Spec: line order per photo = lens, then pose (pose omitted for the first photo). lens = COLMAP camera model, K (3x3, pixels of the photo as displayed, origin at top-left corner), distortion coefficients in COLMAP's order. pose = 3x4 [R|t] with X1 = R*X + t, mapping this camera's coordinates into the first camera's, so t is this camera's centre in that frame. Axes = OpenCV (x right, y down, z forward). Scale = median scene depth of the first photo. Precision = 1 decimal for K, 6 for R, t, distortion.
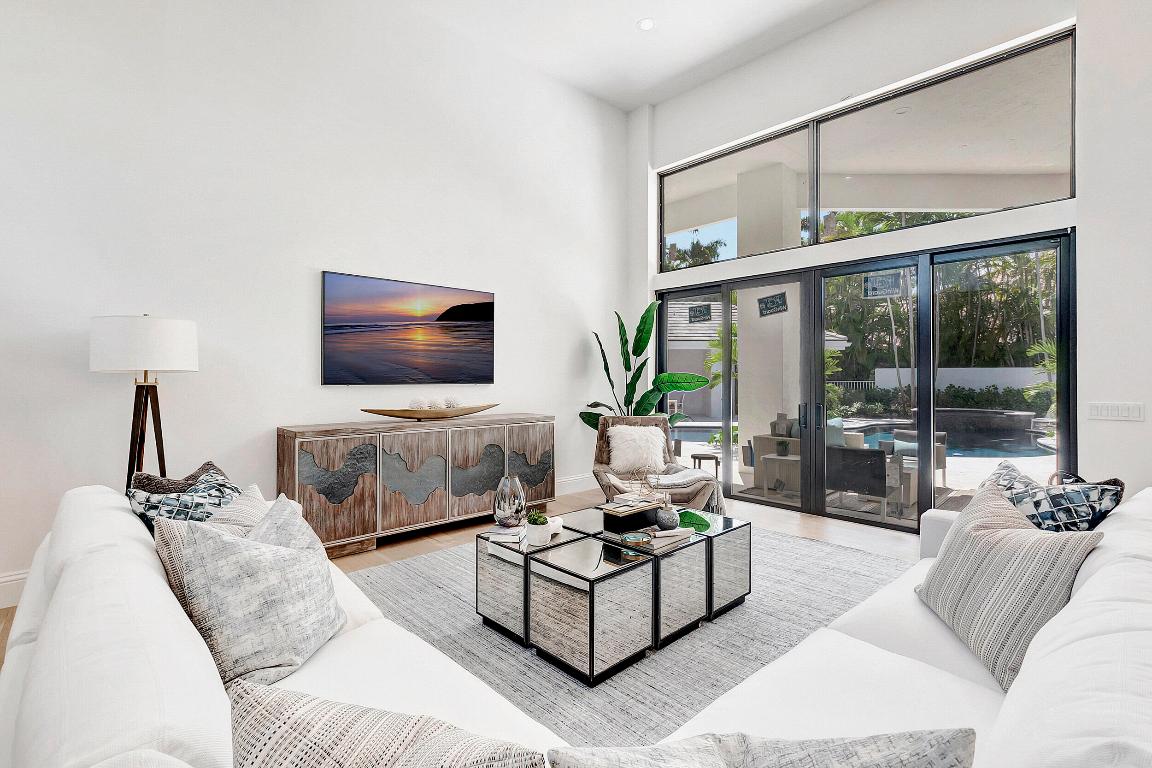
lens RADIAL K [[517.2, 0, 572.2], [0, 517.2, 375.0], [0, 0, 1]] dist [0.000595, -0.000041]
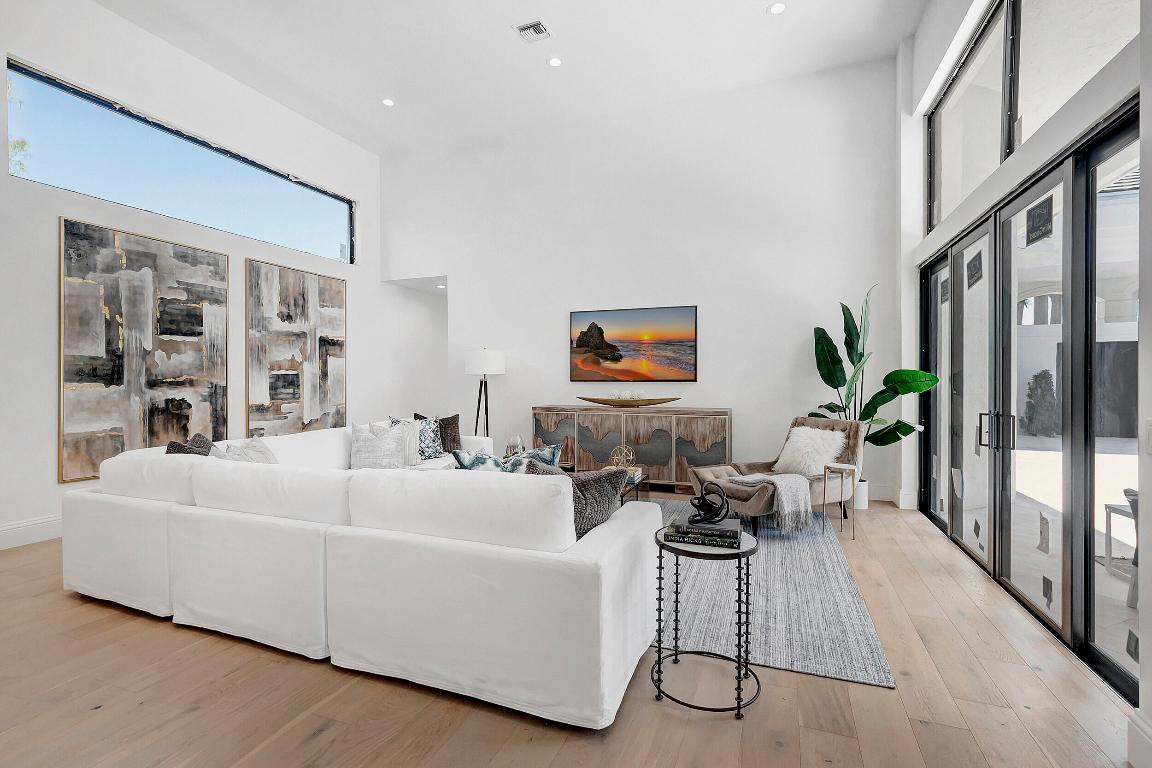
lens RADIAL K [[517.2, 0, 572.1], [0, 517.2, 384.5], [0, 0, 1]] dist [0.000595, -0.000041]
pose [[0.448432, 0.007198, -0.893788, 0.855593], [0.003644, 0.999945, 0.009882, 0.010428], [0.893810, -0.007688, 0.448380, 0.225478]]
